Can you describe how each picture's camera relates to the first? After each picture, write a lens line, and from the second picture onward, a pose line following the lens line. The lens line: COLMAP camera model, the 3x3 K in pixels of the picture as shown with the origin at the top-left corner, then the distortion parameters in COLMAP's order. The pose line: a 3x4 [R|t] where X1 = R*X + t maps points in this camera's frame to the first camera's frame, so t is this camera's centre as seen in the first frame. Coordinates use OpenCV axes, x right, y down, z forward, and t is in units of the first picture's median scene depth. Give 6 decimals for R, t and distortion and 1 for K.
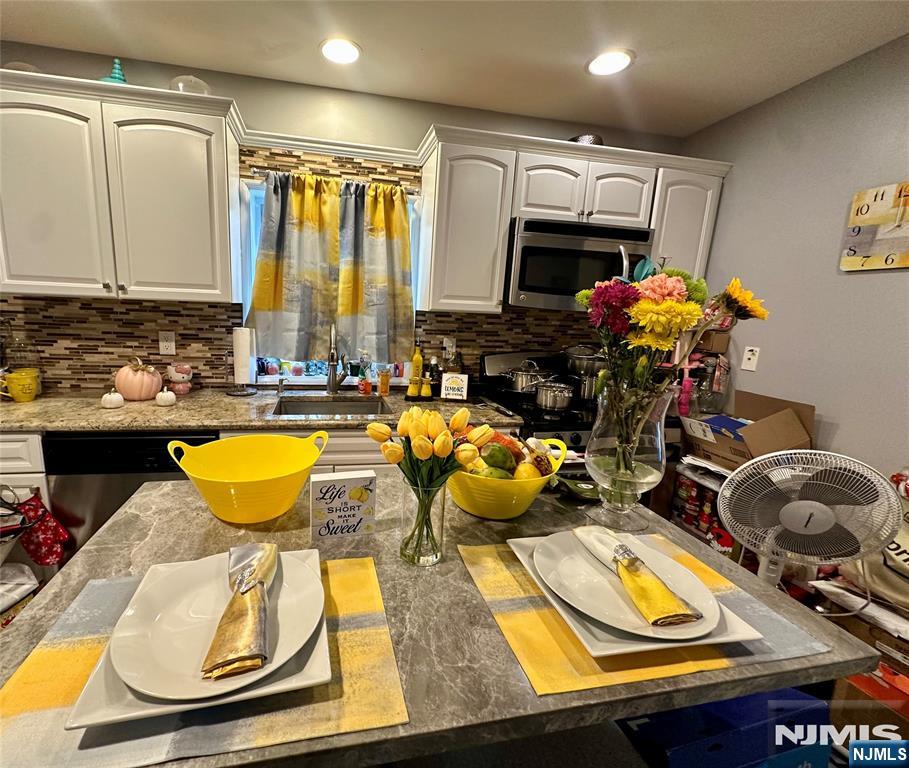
lens RADIAL K [[472.8, 0, 452.4], [0, 472.8, 401.7], [0, 0, 1]] dist [-0.001244, -0.000233]
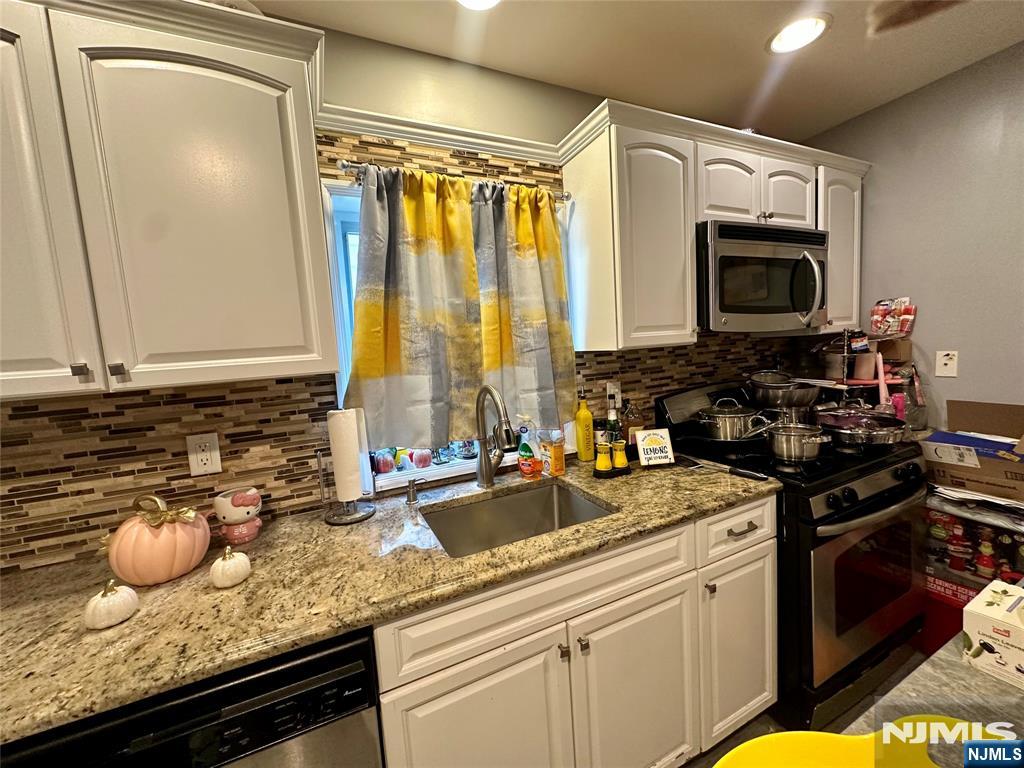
lens RADIAL K [[405.9, 0, 512.0], [0, 405.9, 384.0], [0, 0, 1]] dist [-0.001187, 0.000037]
pose [[0.962167, -0.127400, 0.240839, -0.353570], [0.149342, 0.985930, -0.075092, -0.115894], [-0.227884, 0.108218, 0.967656, 0.431298]]
